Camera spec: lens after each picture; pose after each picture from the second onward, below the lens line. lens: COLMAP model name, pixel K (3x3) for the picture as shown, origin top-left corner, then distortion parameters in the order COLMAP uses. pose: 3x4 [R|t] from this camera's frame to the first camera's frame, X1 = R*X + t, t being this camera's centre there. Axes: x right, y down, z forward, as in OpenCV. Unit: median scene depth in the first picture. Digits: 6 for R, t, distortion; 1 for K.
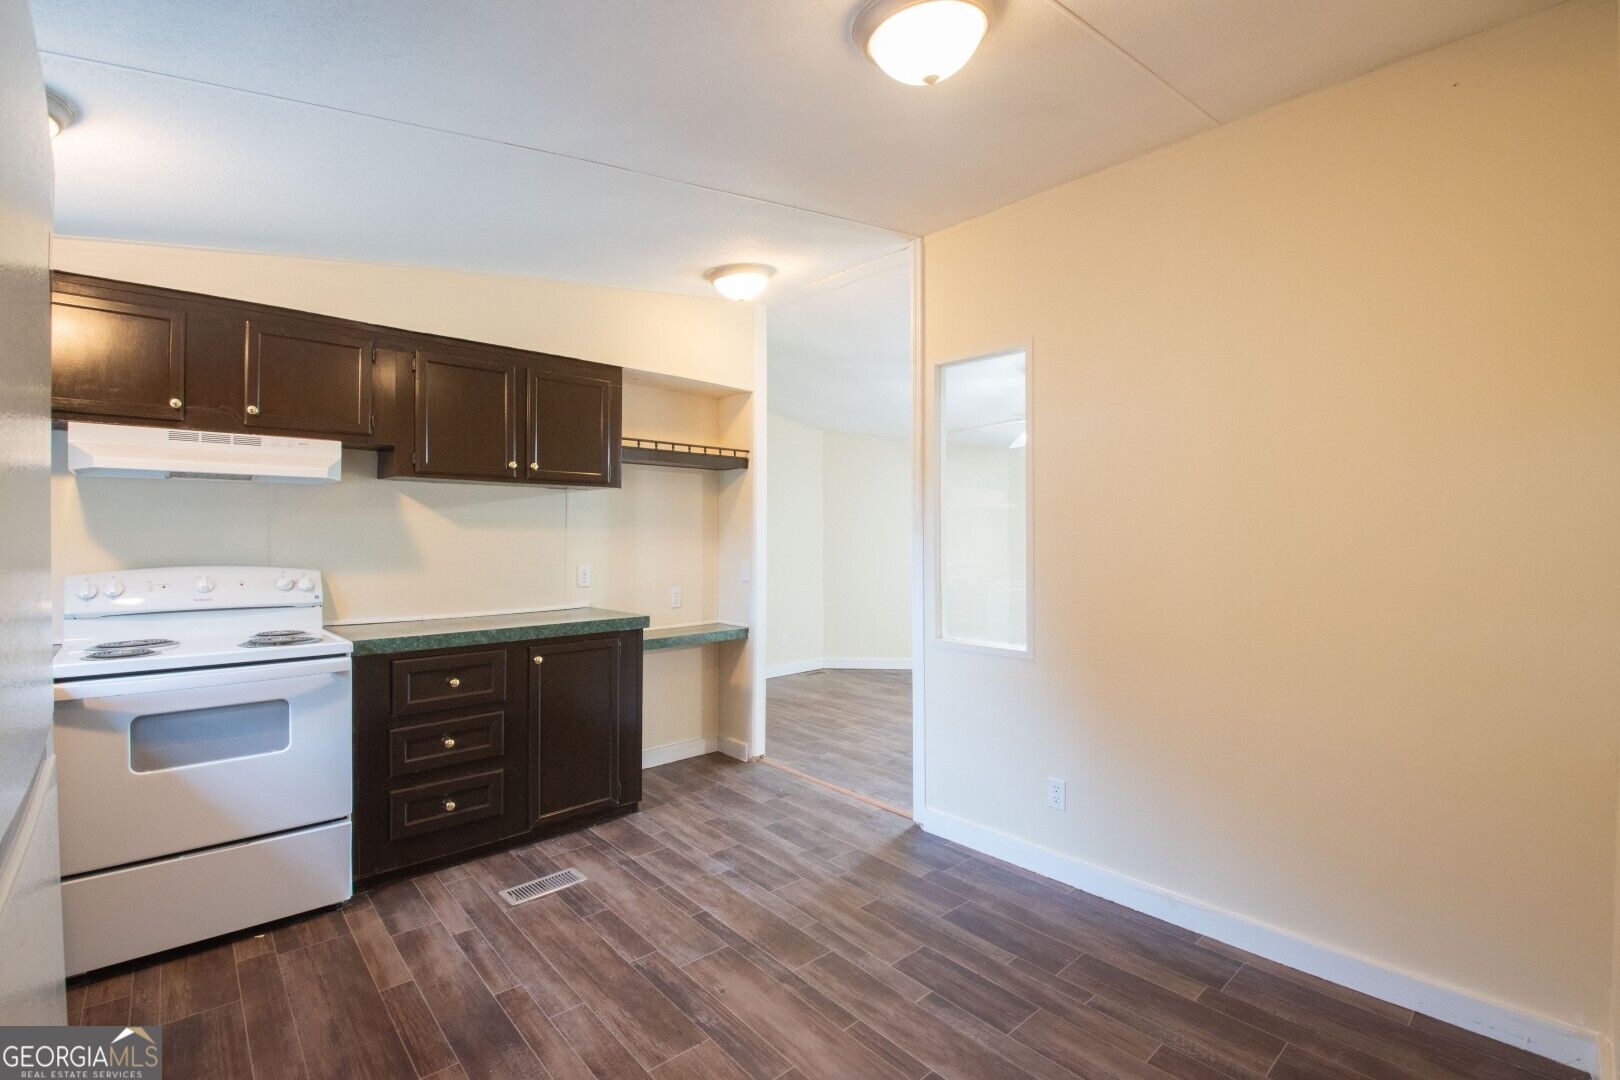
lens RADIAL K [[713.8, 0, 814.8], [0, 713.8, 532.8], [0, 0, 1]] dist [0.009332, -0.023015]
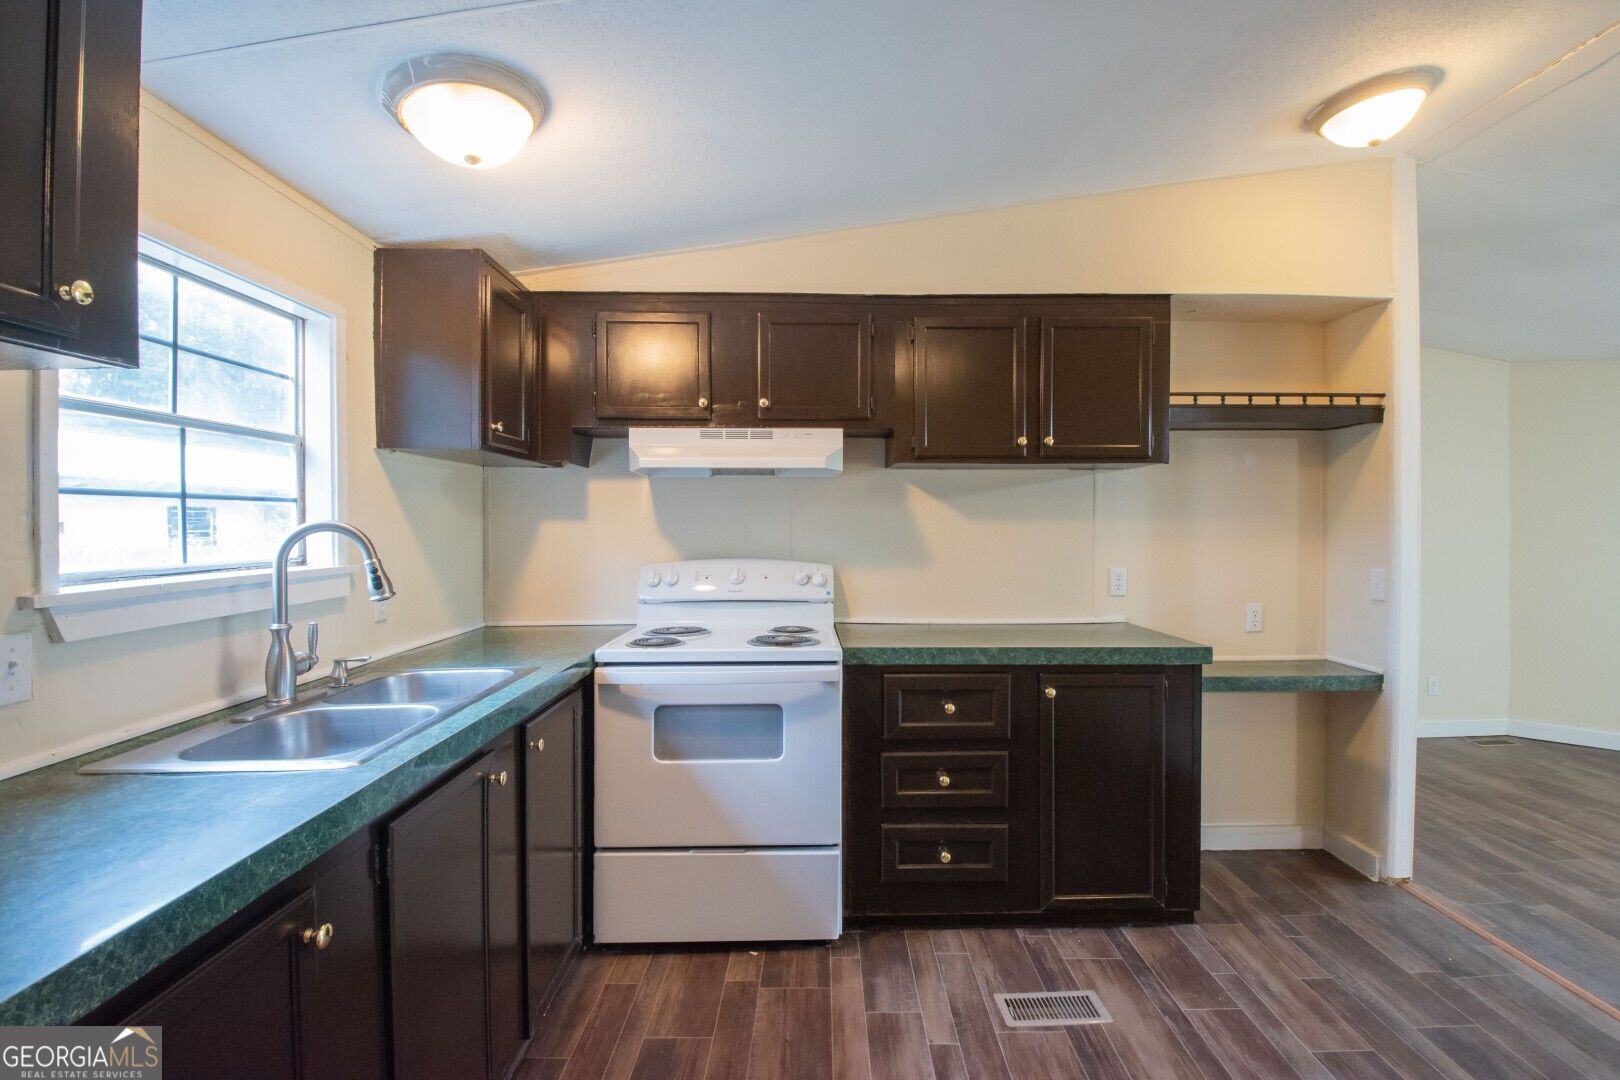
lens RADIAL K [[723.8, 0, 816.9], [0, 723.8, 524.9], [0, 0, 1]] dist [0.002596, -0.019216]
pose [[0.745722, -0.001960, -0.666254, -0.067071], [0.003875, 0.999992, 0.001396, -0.003985], [0.666246, -0.003622, 0.745724, 0.298197]]
